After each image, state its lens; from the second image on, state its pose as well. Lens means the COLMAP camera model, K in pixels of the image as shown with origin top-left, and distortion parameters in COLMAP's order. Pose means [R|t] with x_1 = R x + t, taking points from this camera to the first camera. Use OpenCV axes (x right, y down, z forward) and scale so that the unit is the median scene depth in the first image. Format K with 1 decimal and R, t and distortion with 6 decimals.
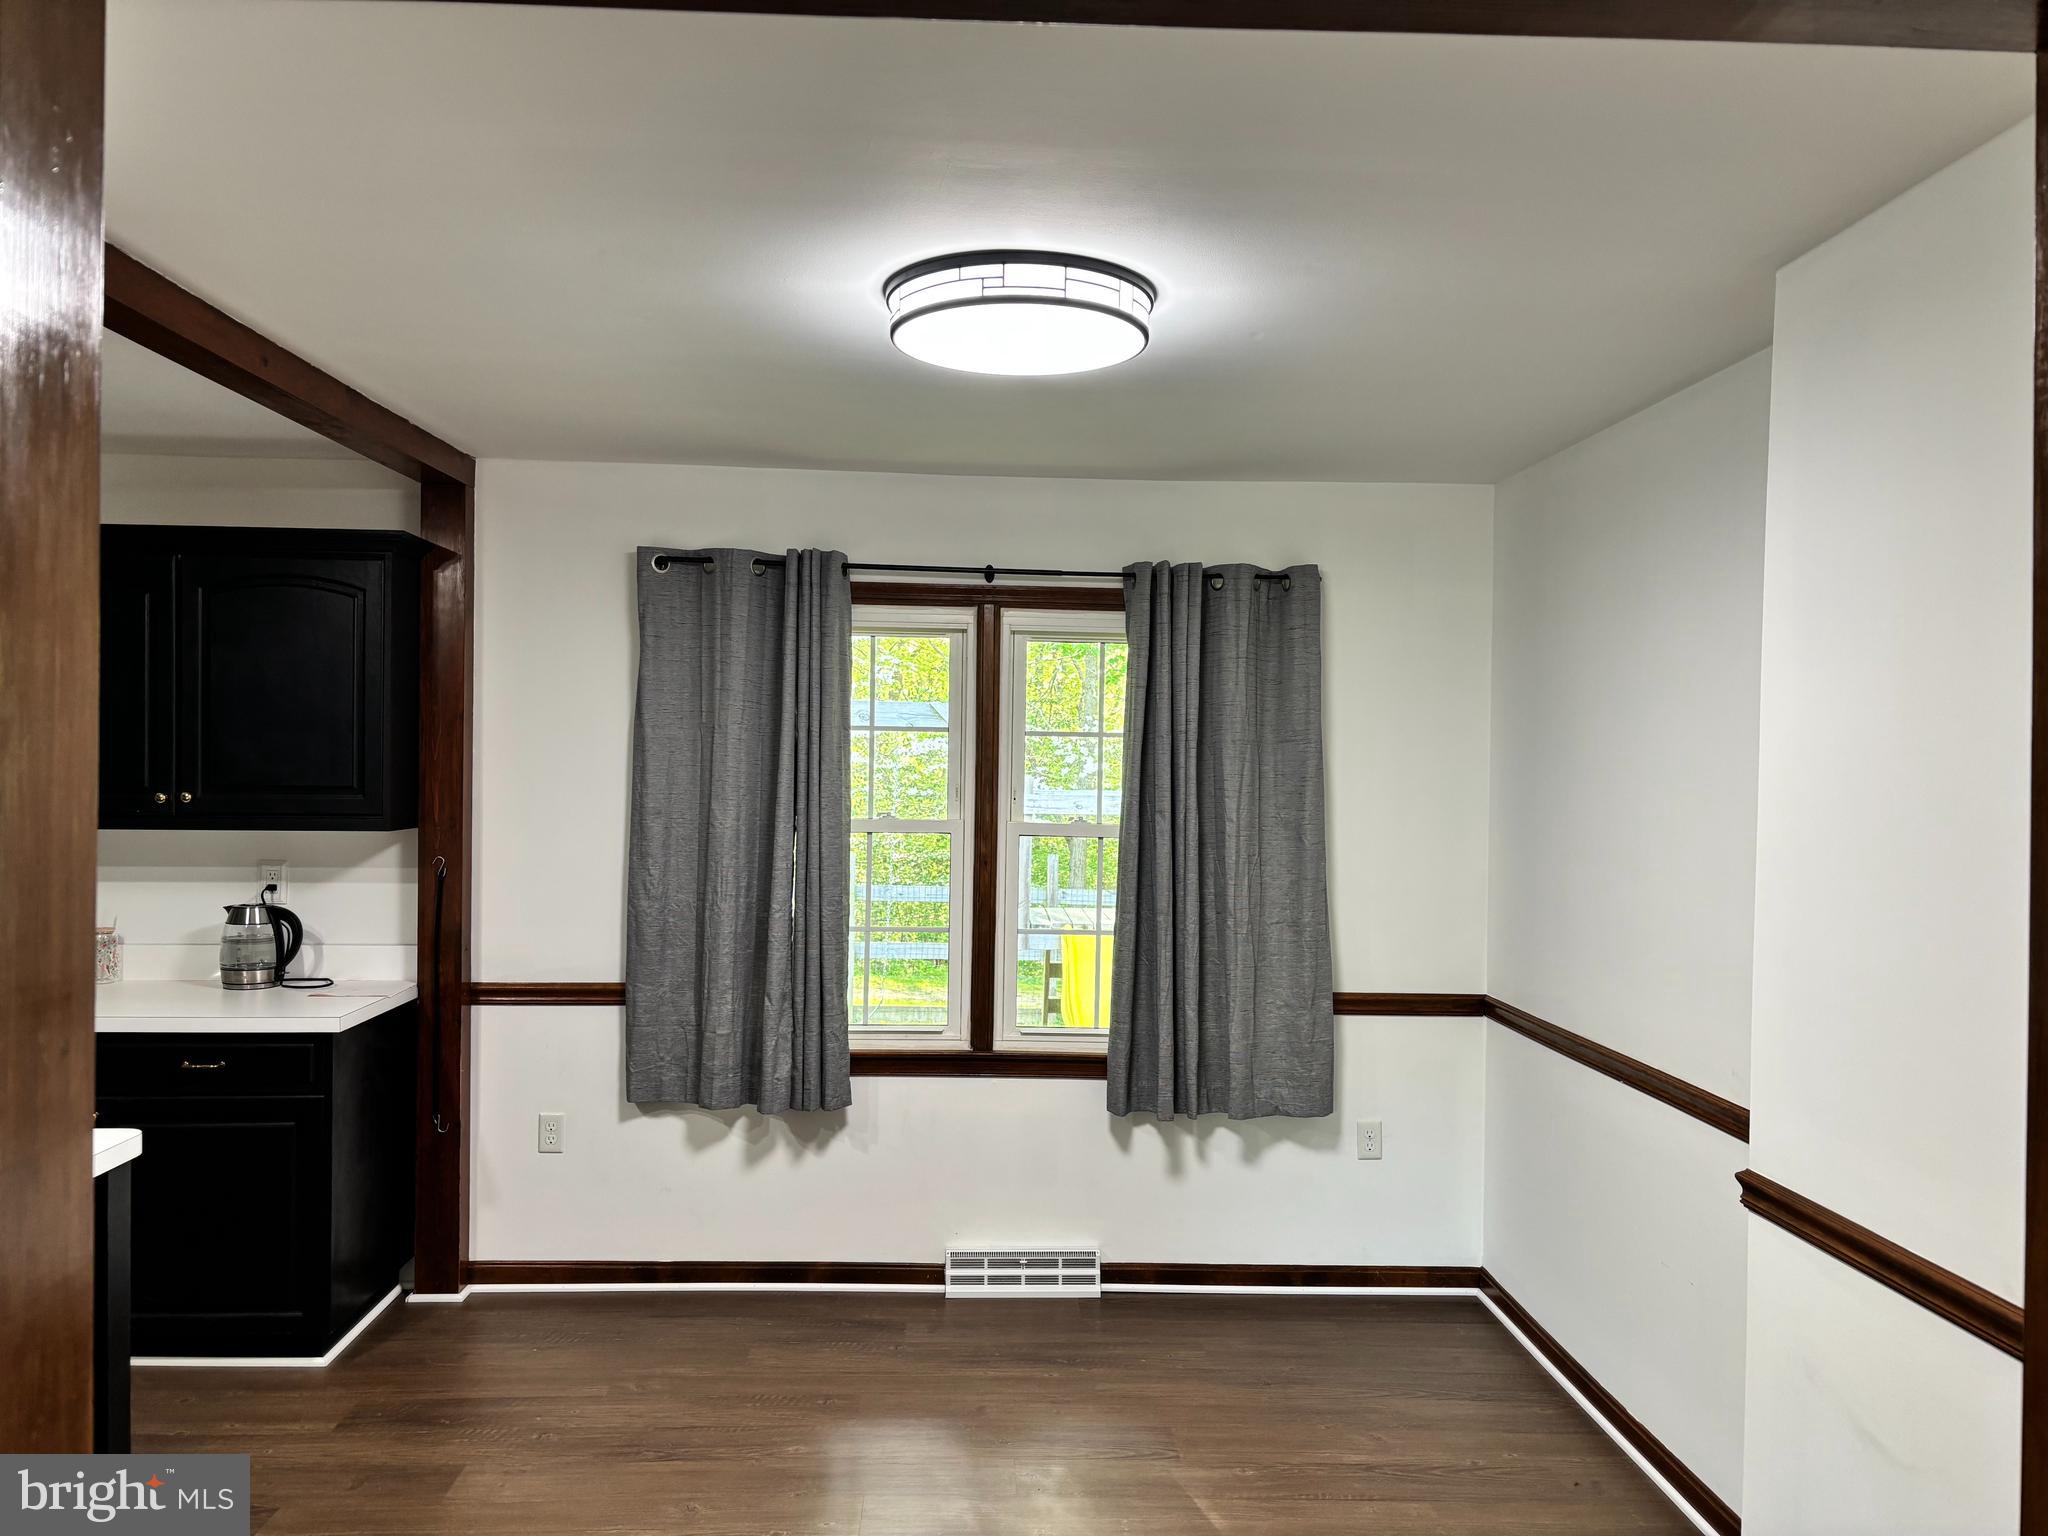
lens RADIAL K [[1527.9, 0, 1025.6], [0, 1527.9, 778.7], [0, 0, 1]] dist [0.044161, -0.062018]
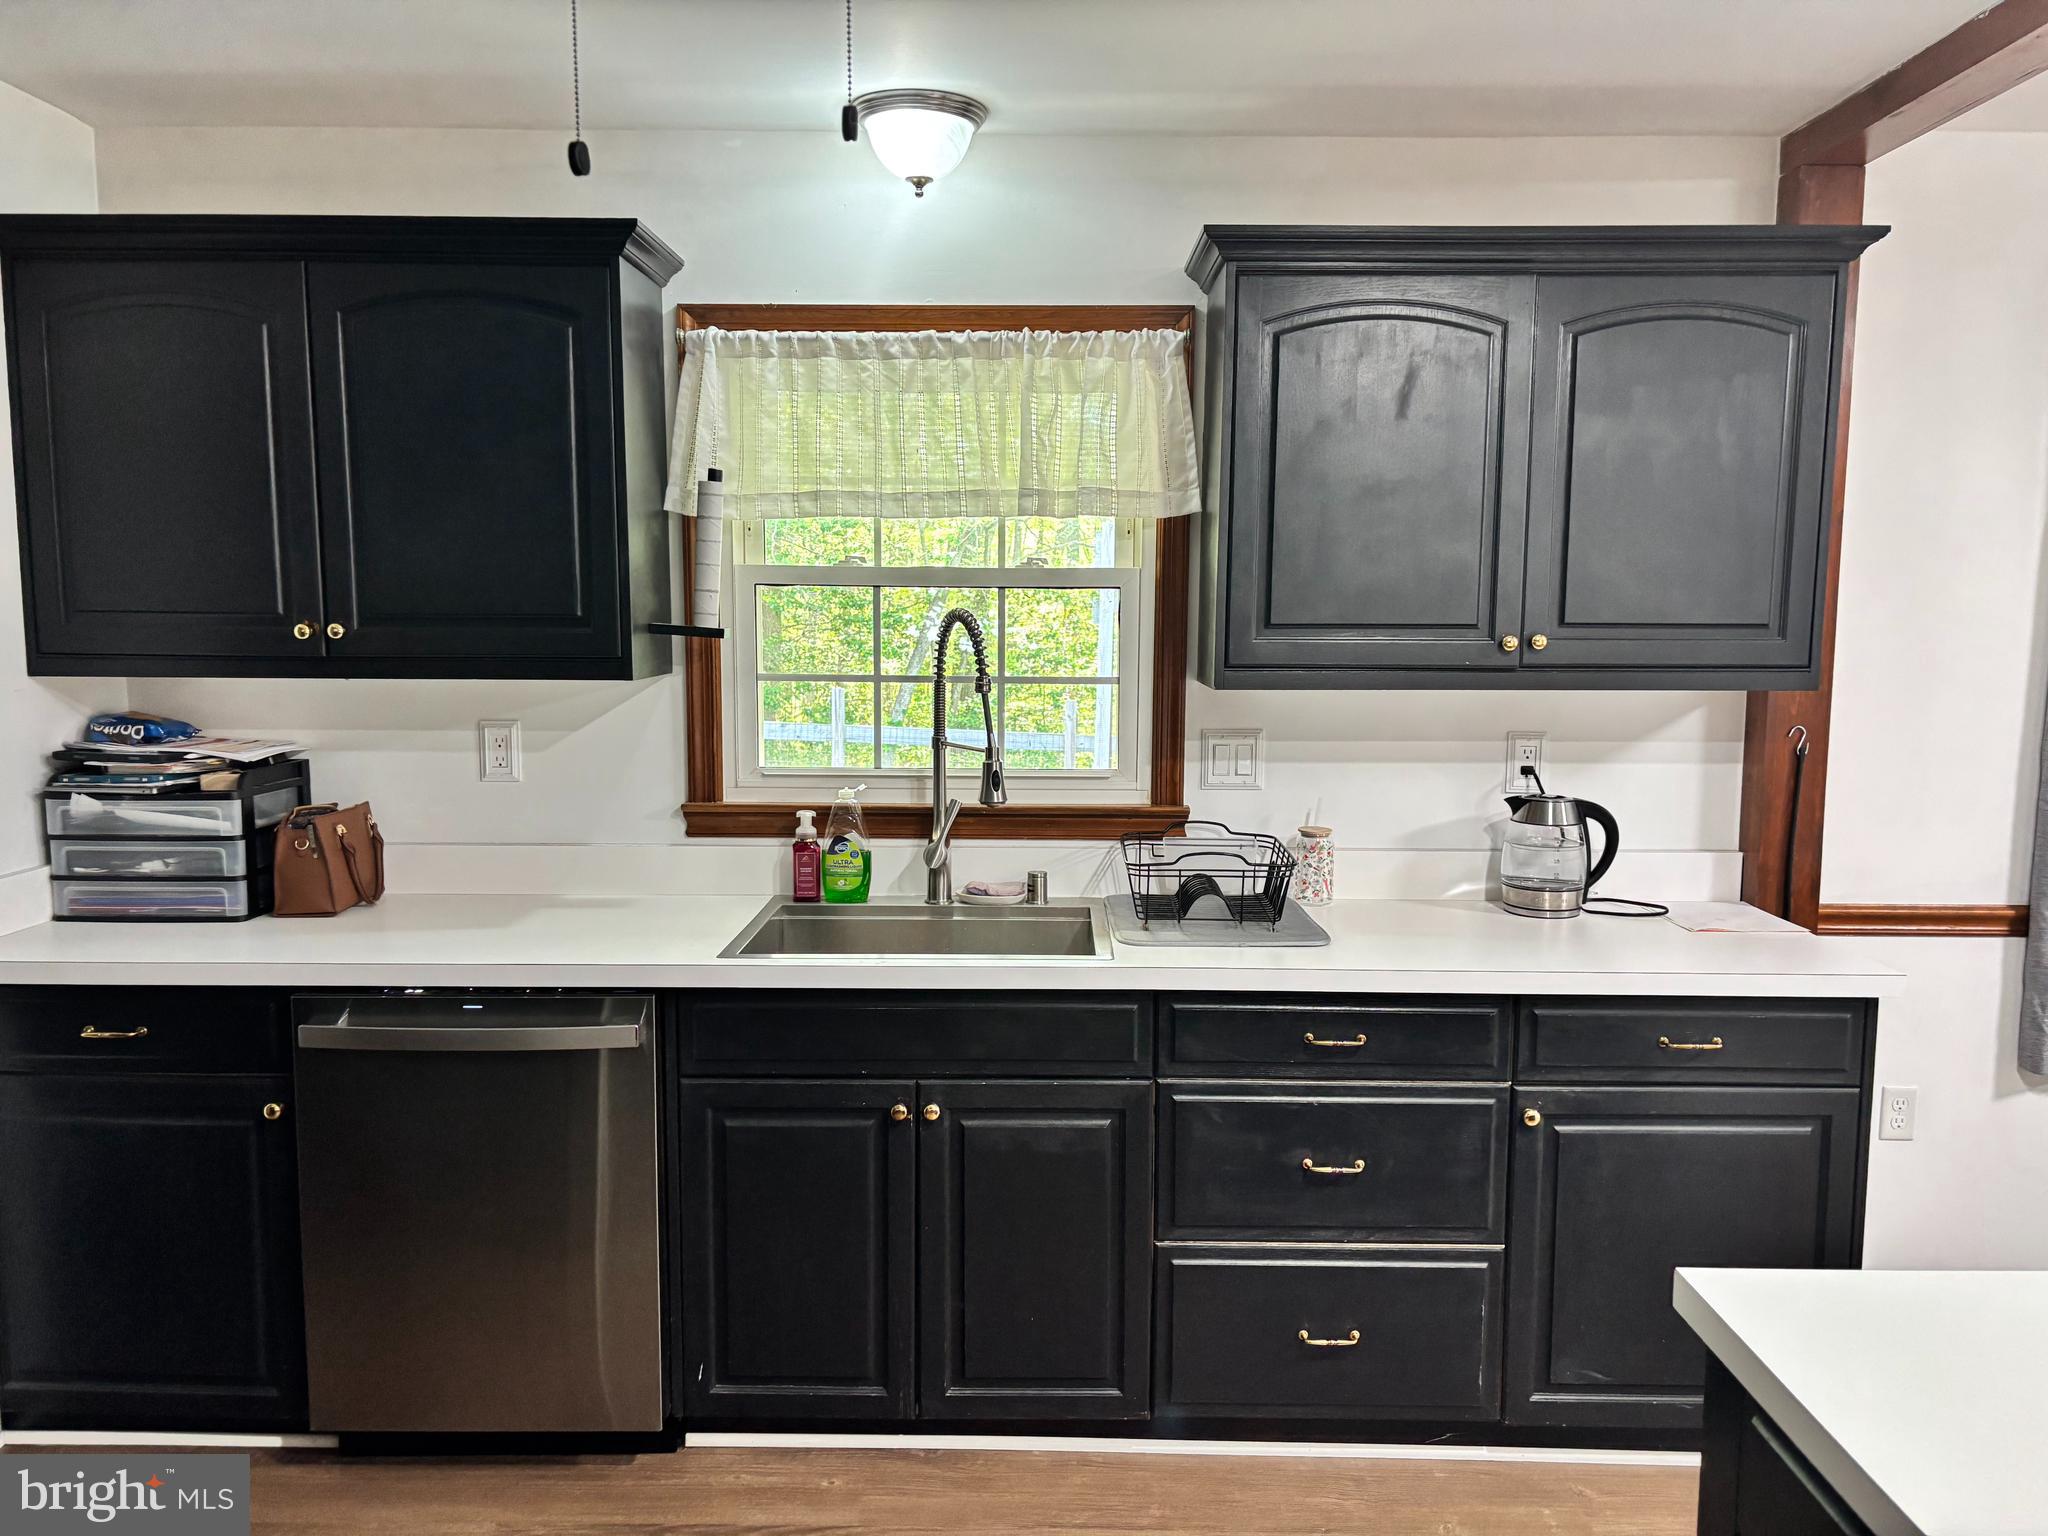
lens RADIAL K [[1588.1, 0, 1028.0], [0, 1588.1, 755.5], [0, 0, 1]] dist [0.028661, -0.007091]
pose [[0.998550, 0.001466, -0.053805, -0.683967], [0.004700, 0.993436, 0.114292, -0.020667], [0.053619, -0.114379, 0.991989, 0.266063]]
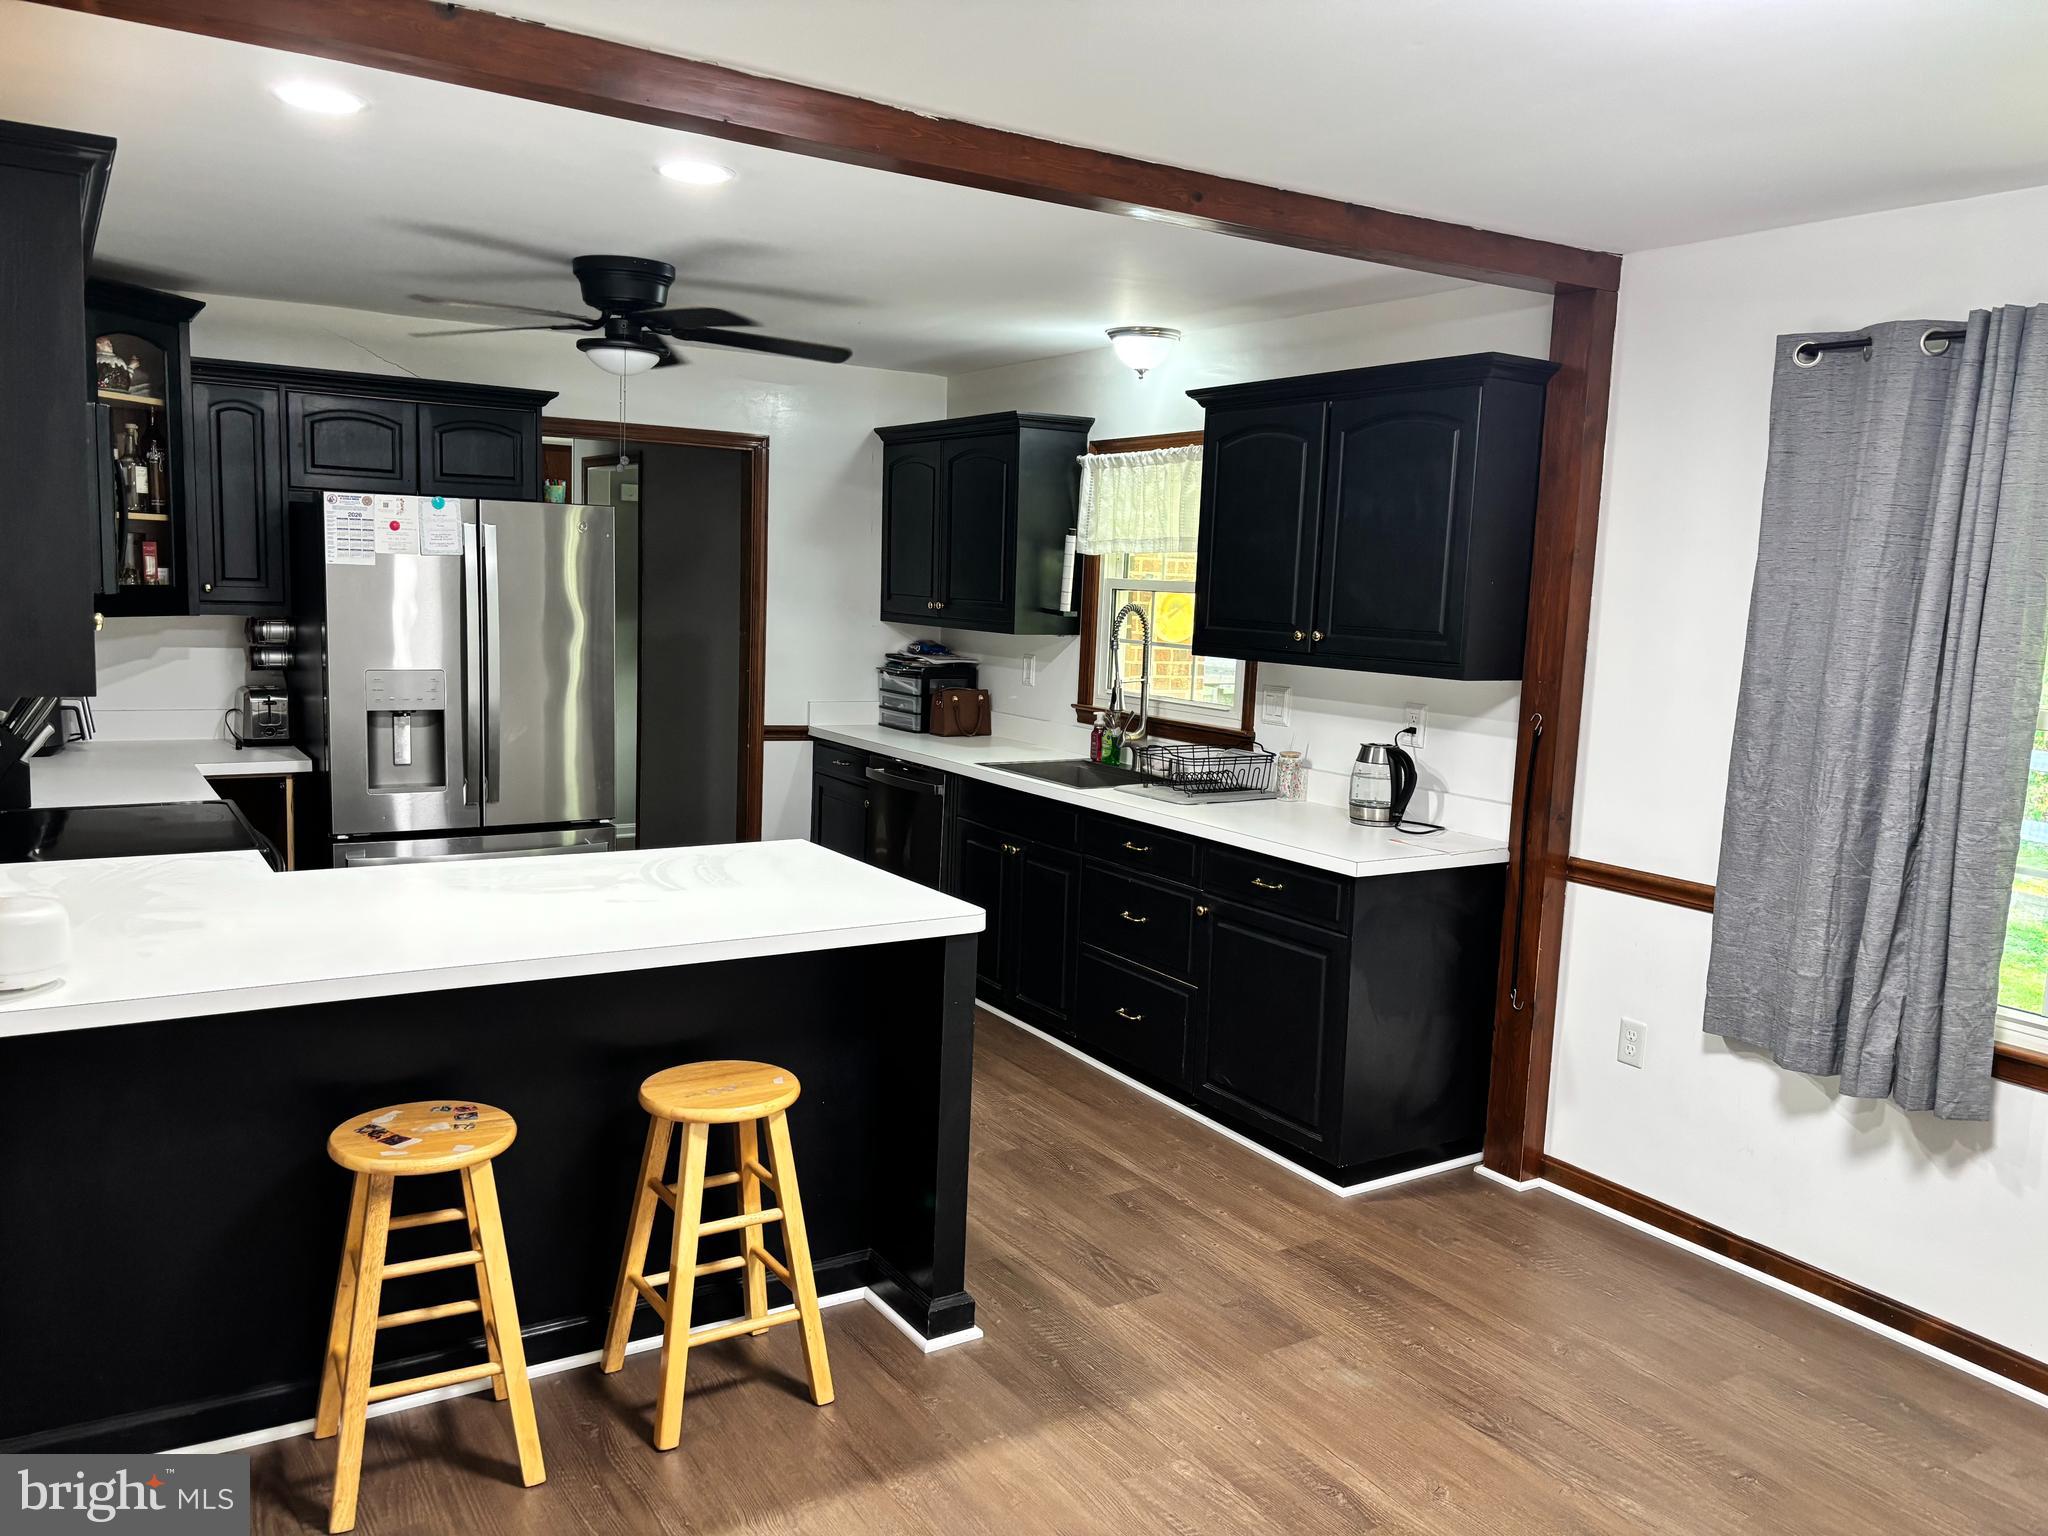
lens RADIAL K [[1527.9, 0, 1025.6], [0, 1527.9, 778.7], [0, 0, 1]] dist [0.044161, -0.062018]
pose [[0.493766, 0.121120, -0.861119, 0.256518], [-0.040055, 0.992369, 0.116614, -0.005035], [0.868672, -0.023088, 0.494849, 0.282323]]
